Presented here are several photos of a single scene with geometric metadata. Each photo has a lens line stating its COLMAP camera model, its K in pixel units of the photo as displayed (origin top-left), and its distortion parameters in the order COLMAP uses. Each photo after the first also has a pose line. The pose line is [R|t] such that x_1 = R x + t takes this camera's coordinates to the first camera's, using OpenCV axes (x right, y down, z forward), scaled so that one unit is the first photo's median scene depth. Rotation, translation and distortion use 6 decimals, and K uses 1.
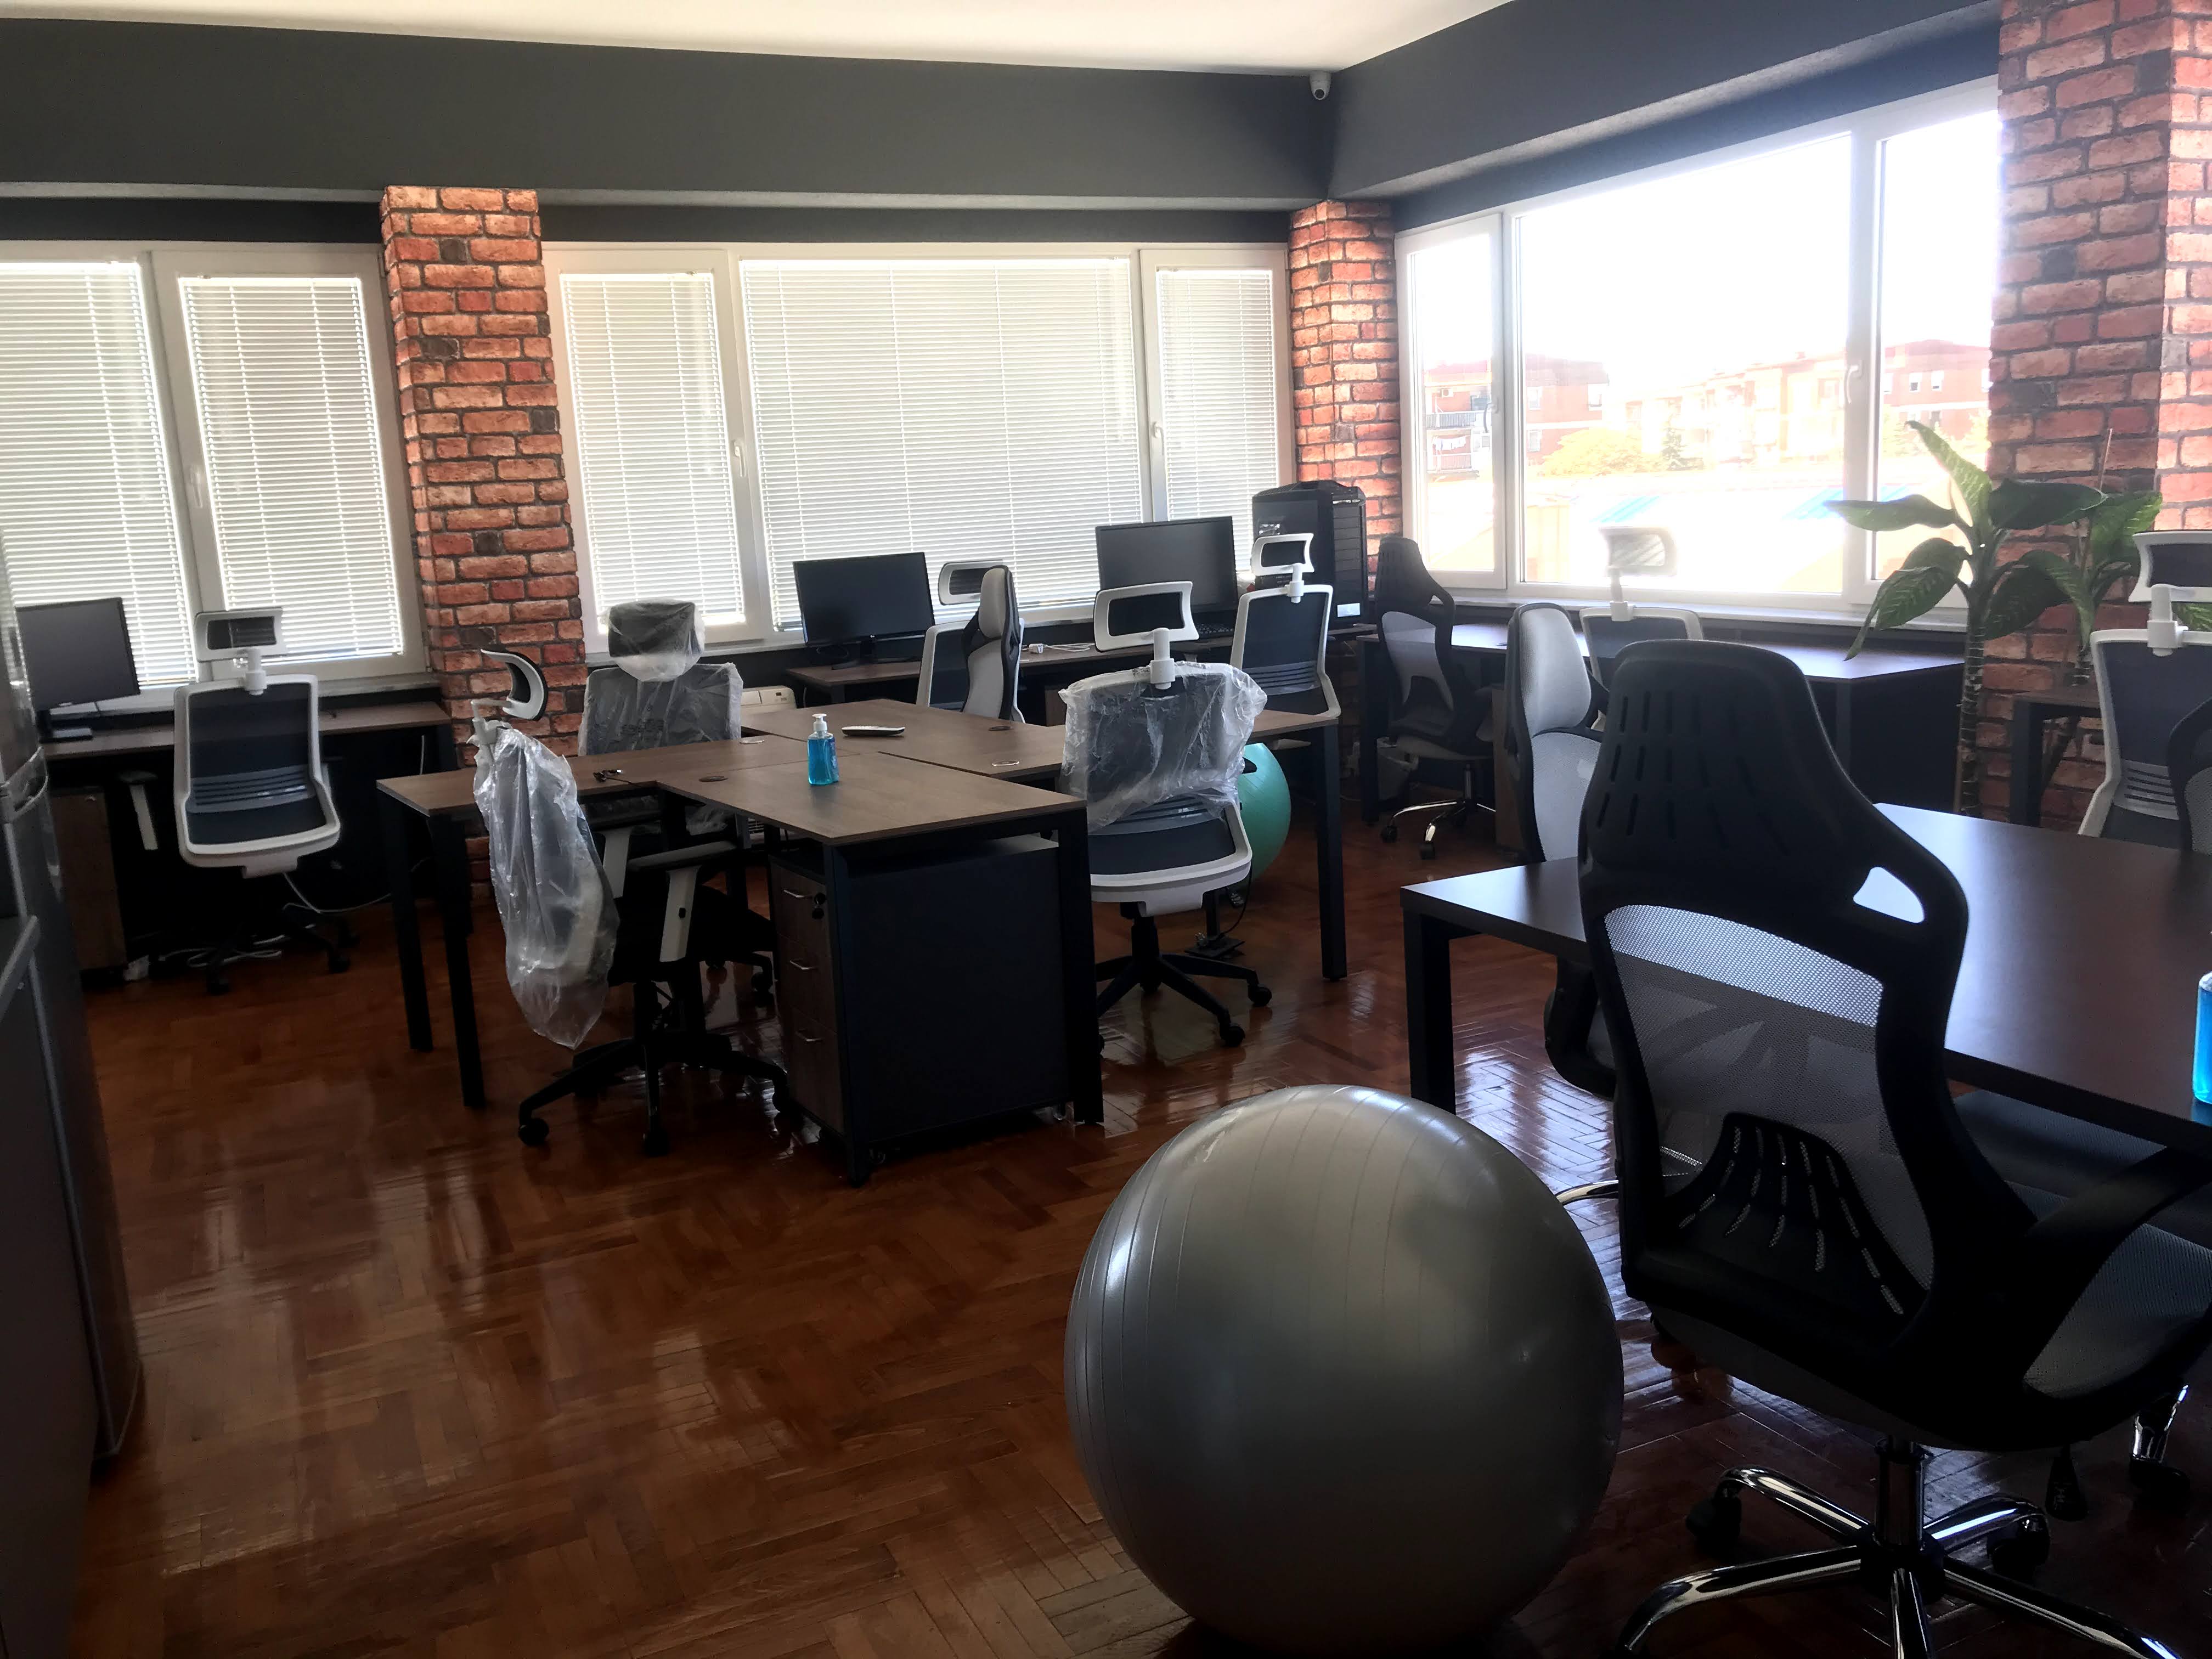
lens RADIAL K [[1819.6, 0, 1101.8], [0, 1819.6, 819.3], [0, 0, 1]] dist [-0.006722, -0.007328]
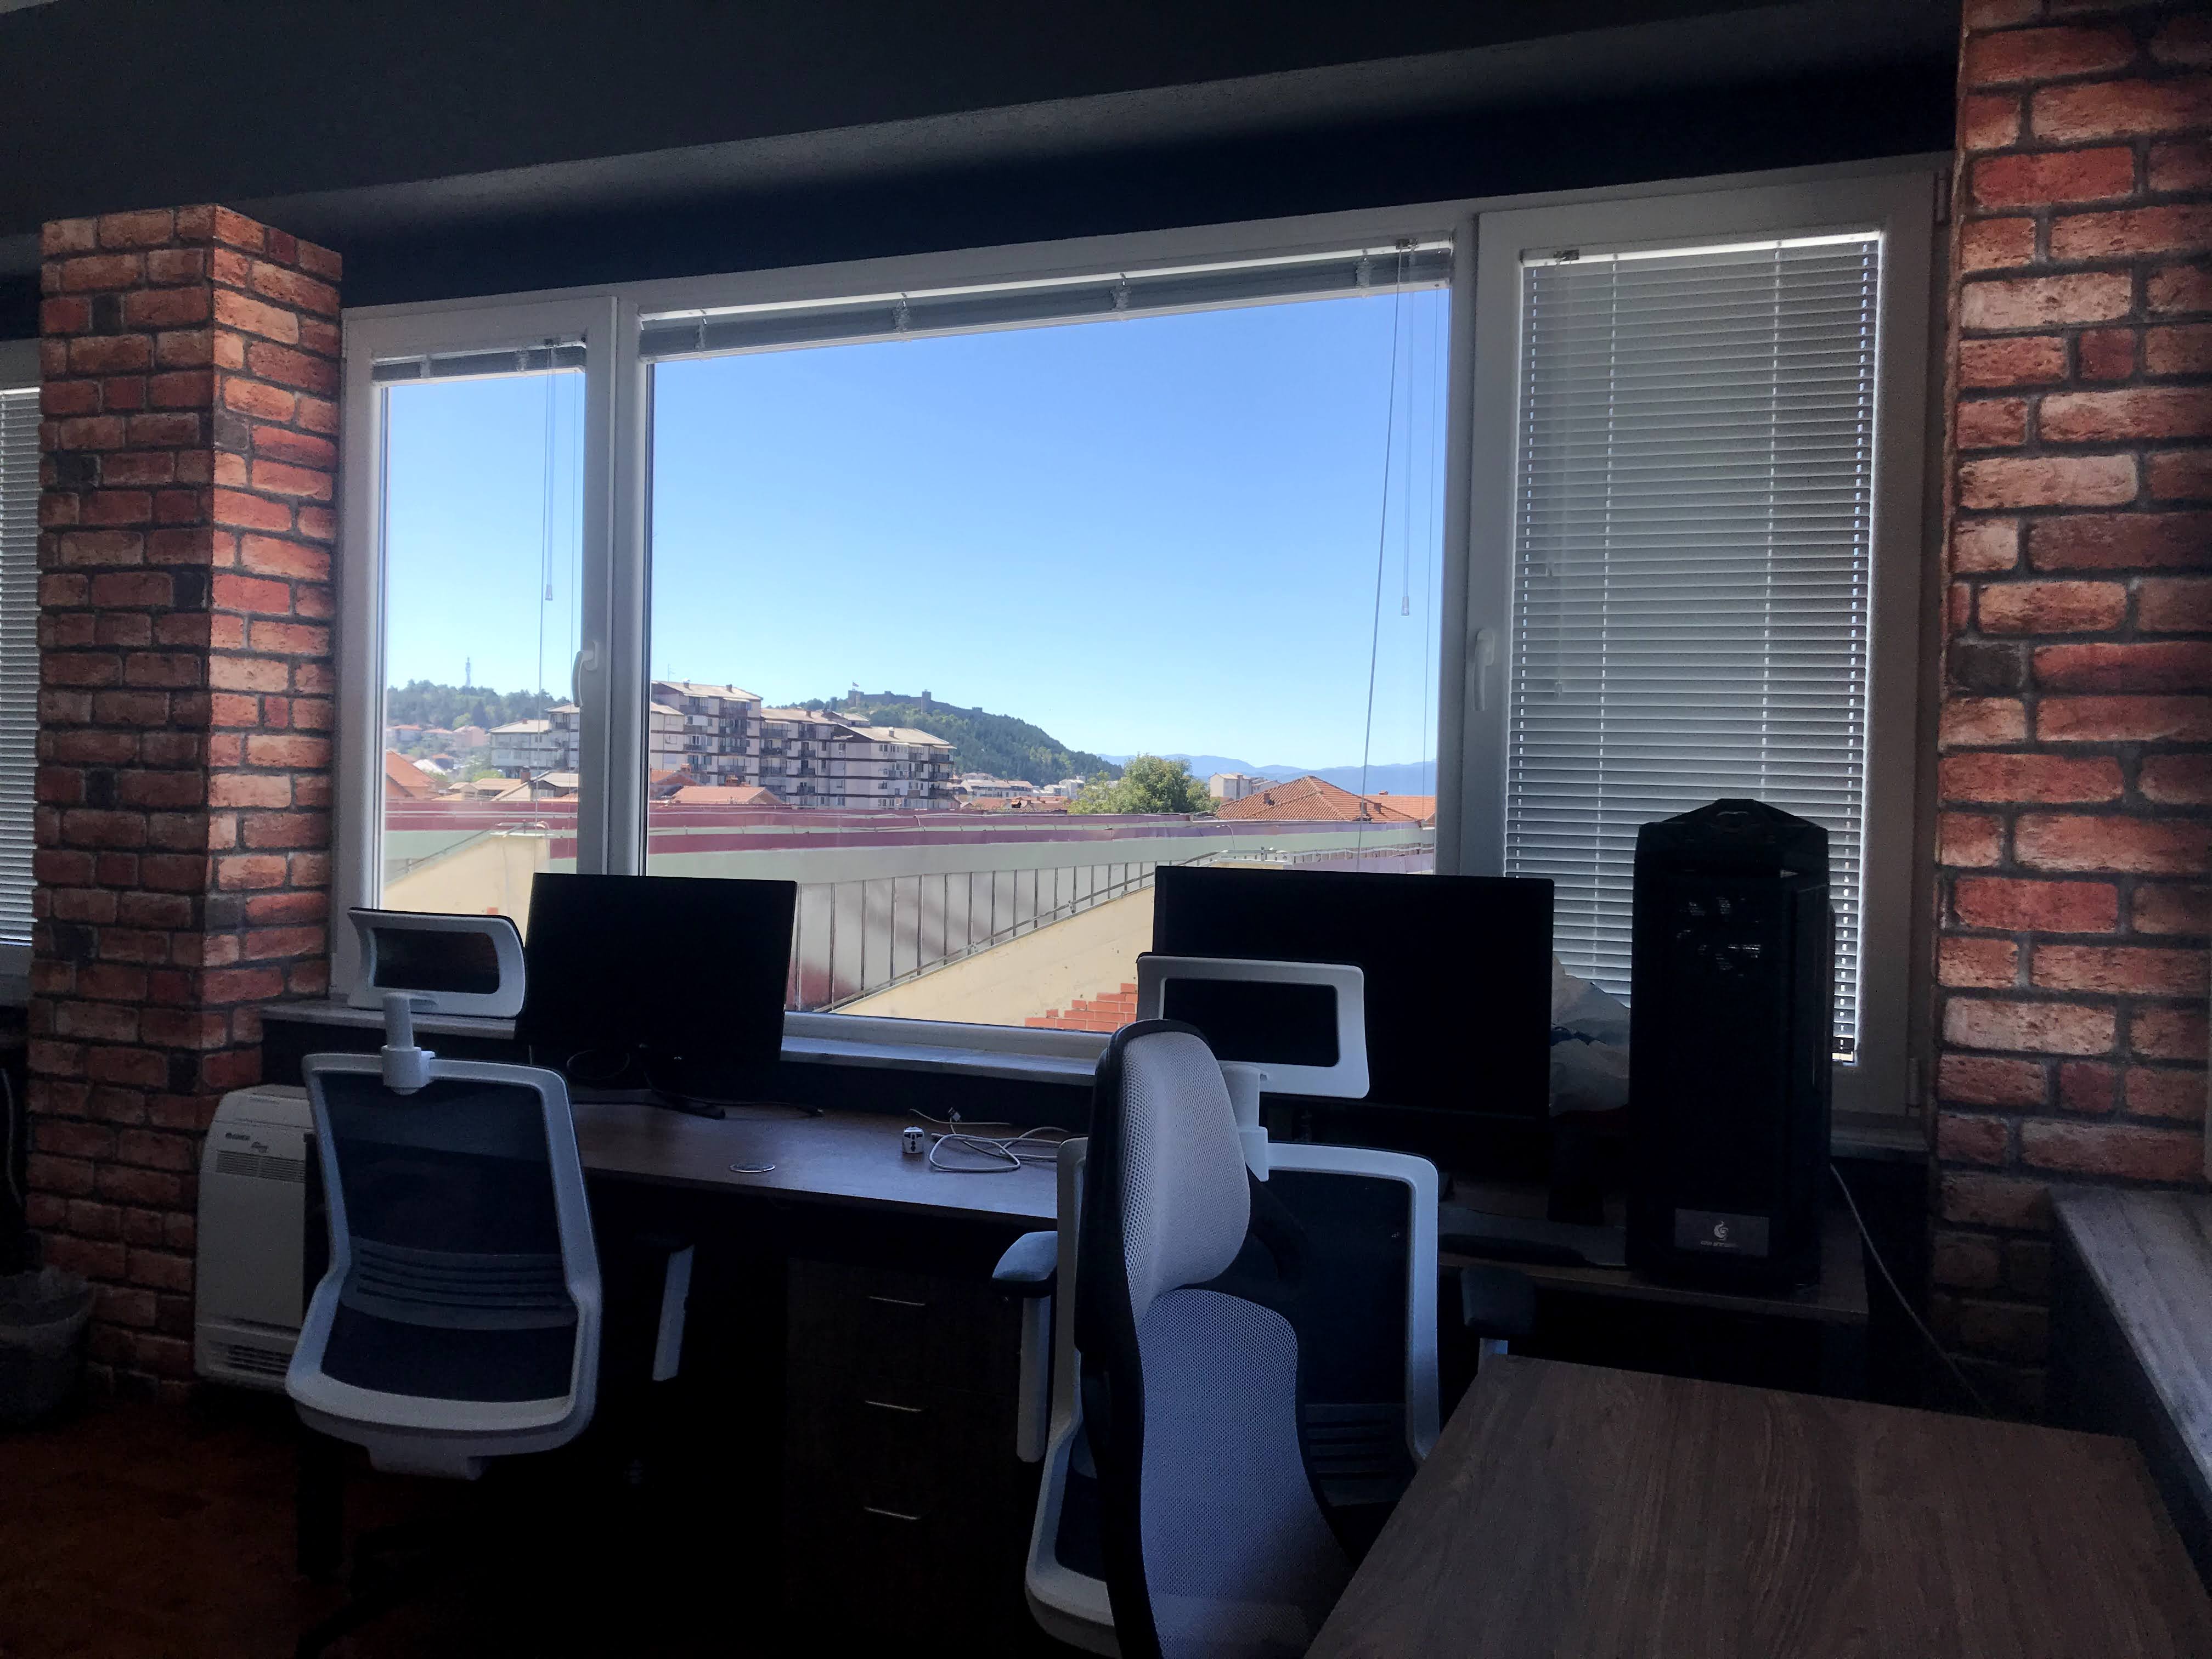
lens RADIAL K [[1819.6, 0, 1101.8], [0, 1819.6, 819.3], [0, 0, 1]] dist [-0.006722, -0.007328]
pose [[0.685264, 0.083940, -0.723441, 0.320817], [-0.190362, 0.979447, -0.066673, -0.165798], [0.702976, 0.183404, 0.687159, 0.828680]]
